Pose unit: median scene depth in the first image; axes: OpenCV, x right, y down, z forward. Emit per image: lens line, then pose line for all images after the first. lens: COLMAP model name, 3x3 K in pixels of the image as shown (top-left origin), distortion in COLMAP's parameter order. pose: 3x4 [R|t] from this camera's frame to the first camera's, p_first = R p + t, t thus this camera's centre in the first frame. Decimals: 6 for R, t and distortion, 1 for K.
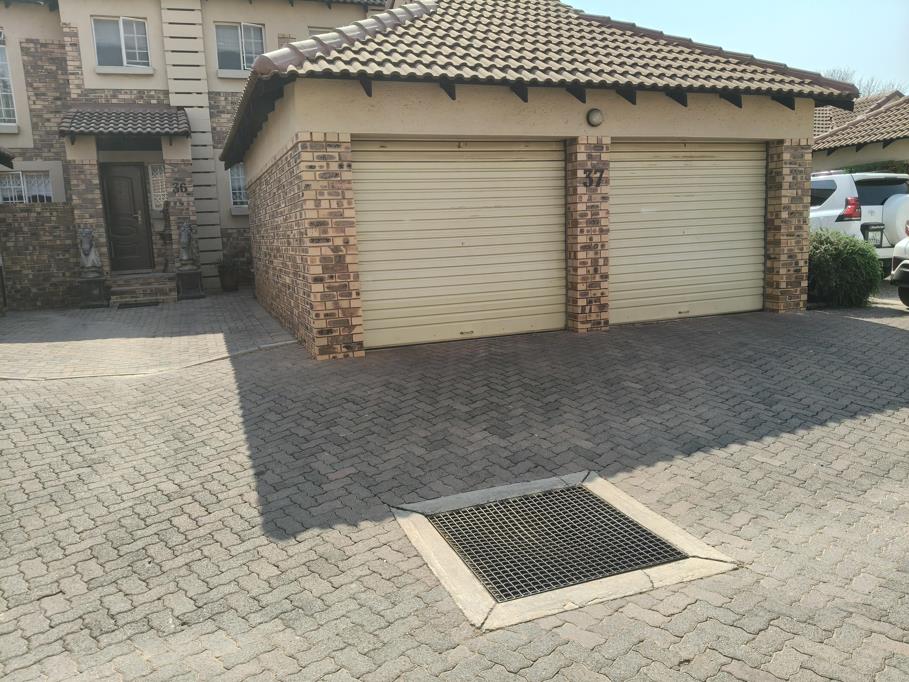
lens RADIAL K [[685.0, 0, 455.2], [0, 685.0, 338.1], [0, 0, 1]] dist [0.003704, -0.007837]
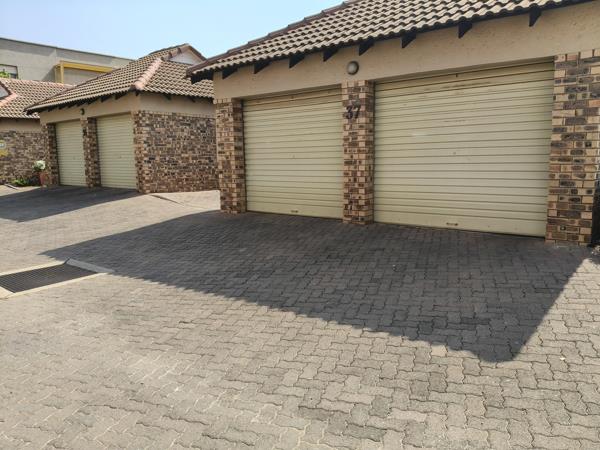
lens RADIAL K [[452.2, 0, 300.8], [0, 452.2, 226.8], [0, 0, 1]] dist [0.003704, -0.007837]
pose [[0.516735, 0.164649, -0.840164, 0.924712], [-0.134109, 0.984786, 0.110508, -0.091421], [0.845577, 0.055570, 0.530954, 0.432451]]
